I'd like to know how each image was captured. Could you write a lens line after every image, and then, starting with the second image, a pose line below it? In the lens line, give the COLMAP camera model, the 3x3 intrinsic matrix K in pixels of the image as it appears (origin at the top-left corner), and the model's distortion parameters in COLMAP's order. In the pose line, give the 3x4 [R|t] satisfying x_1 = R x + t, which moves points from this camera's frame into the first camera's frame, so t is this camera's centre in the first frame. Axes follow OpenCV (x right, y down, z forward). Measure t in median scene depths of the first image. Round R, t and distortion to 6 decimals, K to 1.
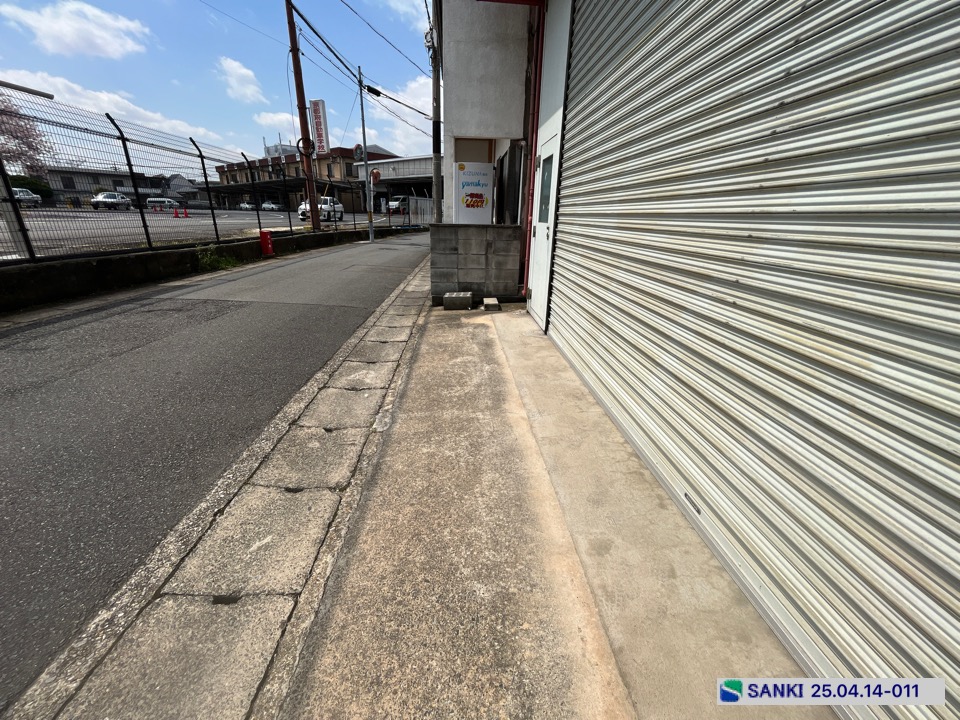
lens RADIAL K [[389.0, 0, 477.3], [0, 389.0, 357.5], [0, 0, 1]] dist [-0.003259, -0.000147]
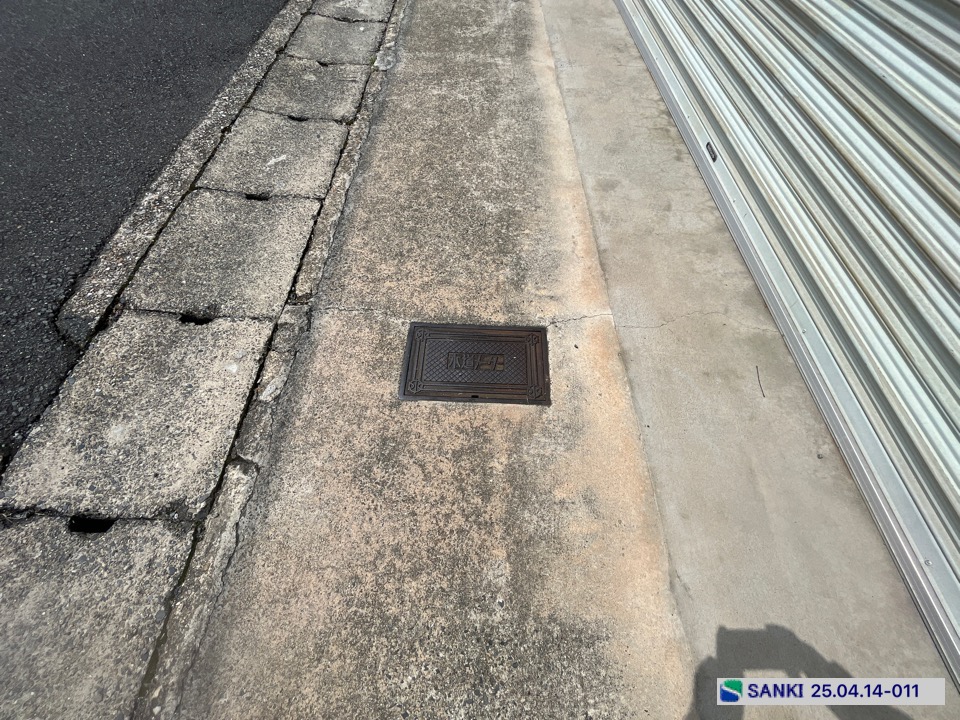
lens RADIAL K [[389.0, 0, 477.3], [0, 389.0, 357.5], [0, 0, 1]] dist [-0.003259, -0.000147]
pose [[0.997057, 0.075204, 0.014869, -0.005231], [-0.068379, 0.784773, 0.616000, 0.146242], [0.034657, -0.615204, 0.787606, -0.069942]]
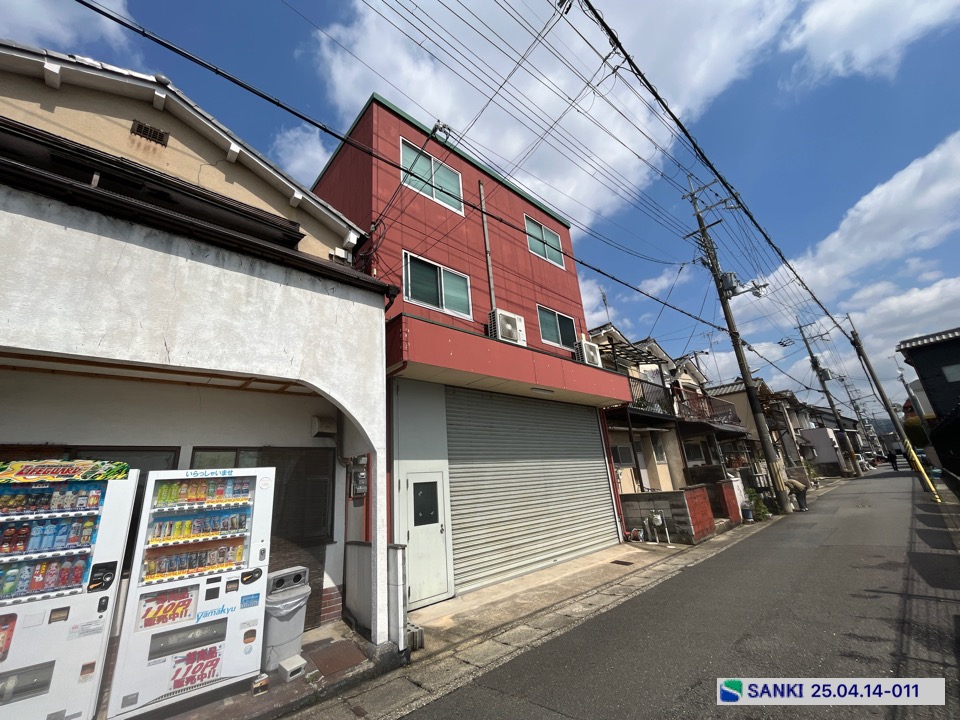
lens RADIAL K [[389.0, 0, 477.3], [0, 389.0, 357.5], [0, 0, 1]] dist [-0.003259, -0.000147]
pose [[-0.638631, 0.270812, 0.720286, -2.021817], [0.323266, 0.943844, -0.068246, -1.344814], [-0.698319, 0.189260, -0.690312, 3.039342]]
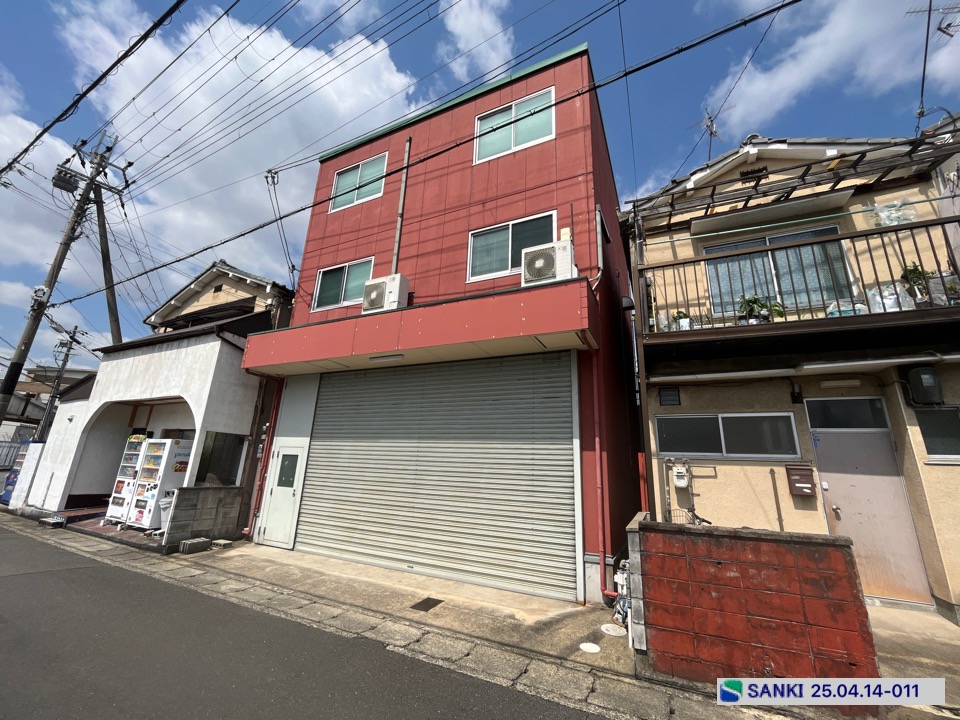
lens RADIAL K [[389.0, 0, 477.3], [0, 389.0, 357.5], [0, 0, 1]] dist [-0.003259, -0.000147]
pose [[0.485705, 0.243608, 0.839492, -1.903401], [0.269308, 0.871963, -0.408844, 0.210355], [-0.831603, 0.424659, 0.357911, -1.206849]]
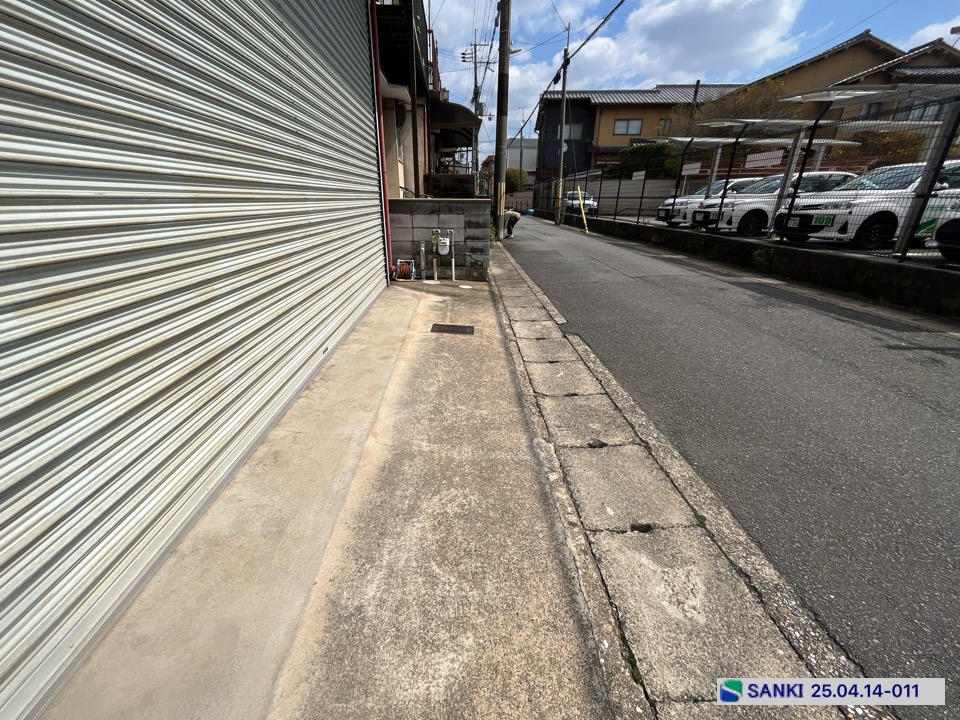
lens RADIAL K [[389.0, 0, 477.3], [0, 389.0, 357.5], [0, 0, 1]] dist [-0.003259, -0.000147]
pose [[-0.999388, -0.034465, -0.006016, -0.093917], [-0.029605, 0.741462, 0.670341, -0.551249], [-0.018642, 0.670109, -0.742028, 1.554269]]
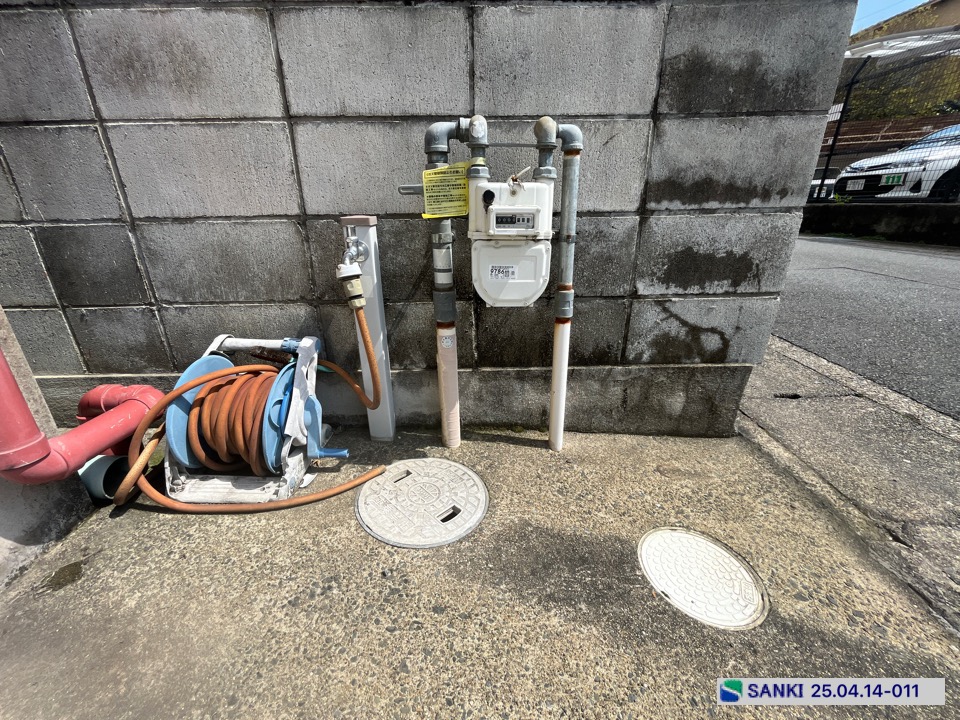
lens RADIAL K [[389.0, 0, 477.3], [0, 389.0, 357.5], [0, 0, 1]] dist [-0.003259, -0.000147]
pose [[-0.998541, -0.029795, 0.045026, 0.134465], [0.007744, 0.746293, 0.665572, 0.412633], [-0.053434, 0.664950, -0.744974, -0.386792]]
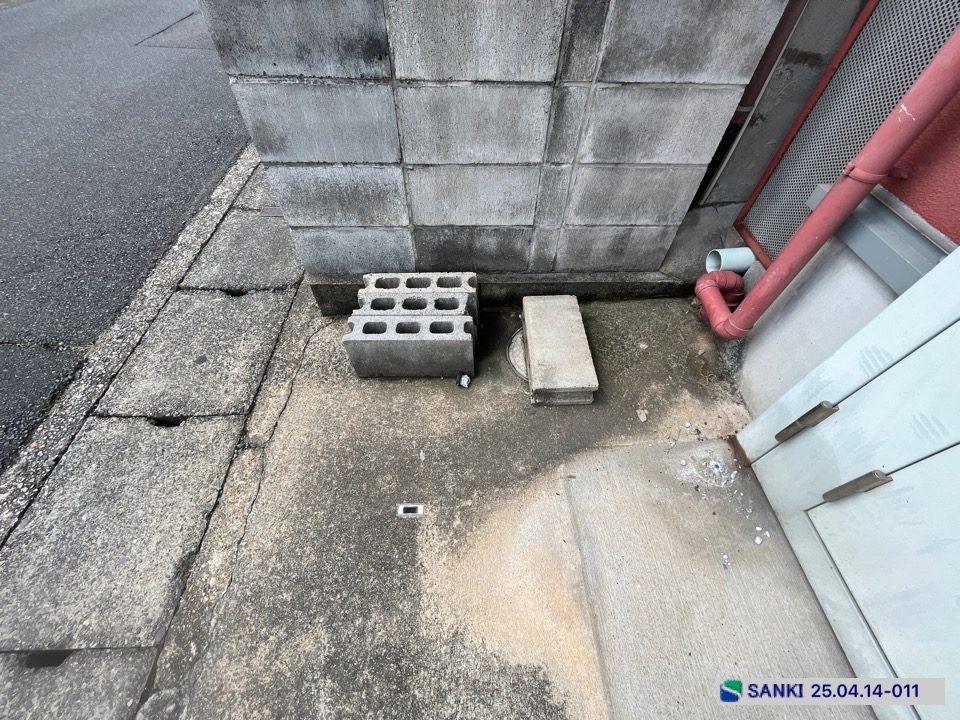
lens RADIAL K [[389.0, 0, 477.3], [0, 389.0, 357.5], [0, 0, 1]] dist [-0.003259, -0.000147]
pose [[0.999958, 0.006966, -0.006003, -0.025785], [-0.002744, 0.849084, 0.528251, -0.571163], [0.008776, -0.528212, 0.849067, 1.785475]]
